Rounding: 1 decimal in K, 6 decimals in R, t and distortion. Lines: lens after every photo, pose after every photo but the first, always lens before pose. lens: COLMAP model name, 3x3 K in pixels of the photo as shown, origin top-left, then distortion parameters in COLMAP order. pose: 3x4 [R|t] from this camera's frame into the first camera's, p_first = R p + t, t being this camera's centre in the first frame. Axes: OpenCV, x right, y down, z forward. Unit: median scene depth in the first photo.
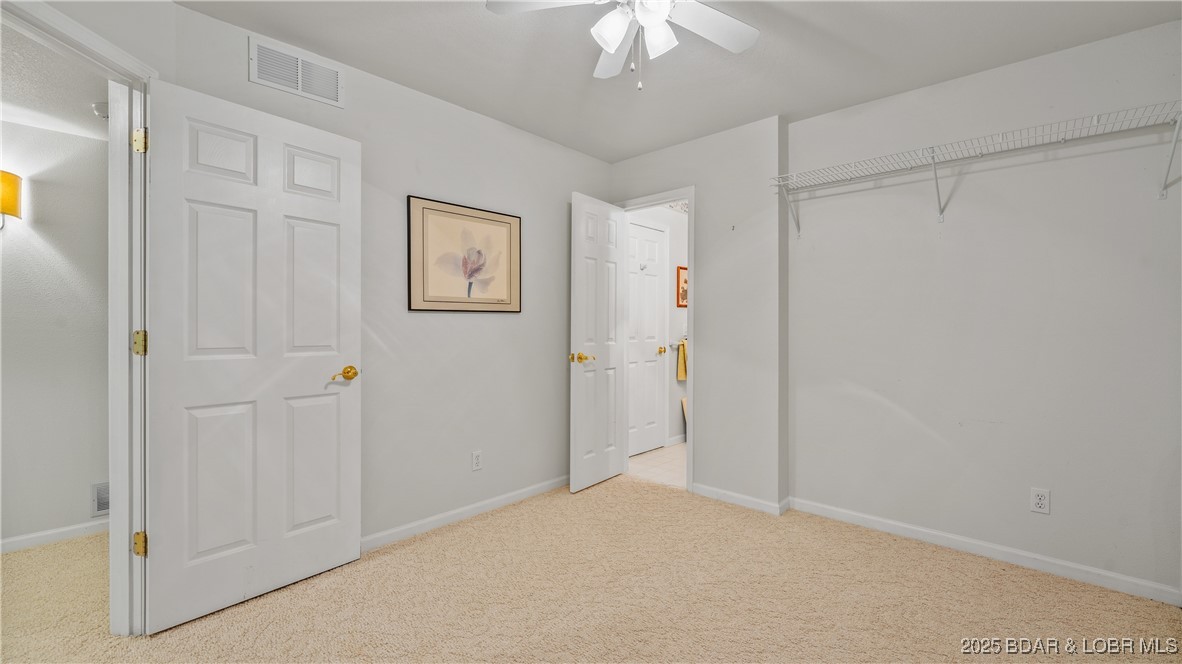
lens RADIAL K [[494.5, 0, 591.0], [0, 494.5, 332.0], [0, 0, 1]] dist [-0.000568, -0.000128]
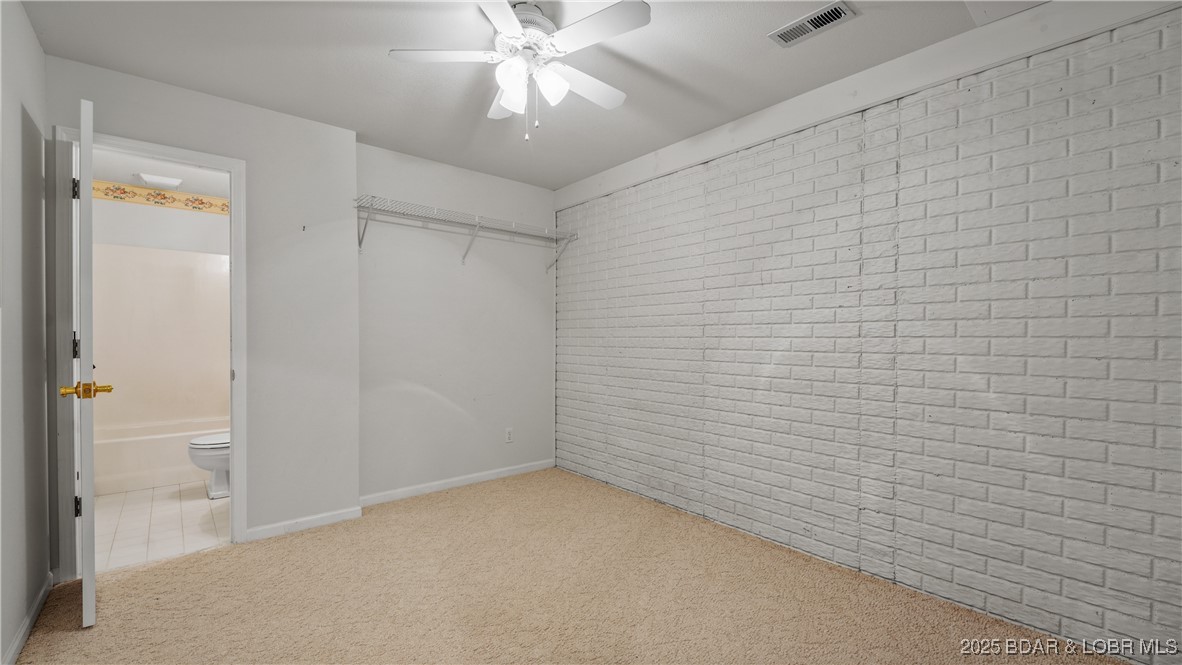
lens RADIAL K [[494.5, 0, 591.0], [0, 494.5, 332.5], [0, 0, 1]] dist [-0.000568, -0.000128]
pose [[0.106629, 0.003322, 0.994293, -0.665629], [0.007265, 0.999965, -0.004120, -0.010401], [-0.994272, 0.007663, 0.106601, 0.441050]]
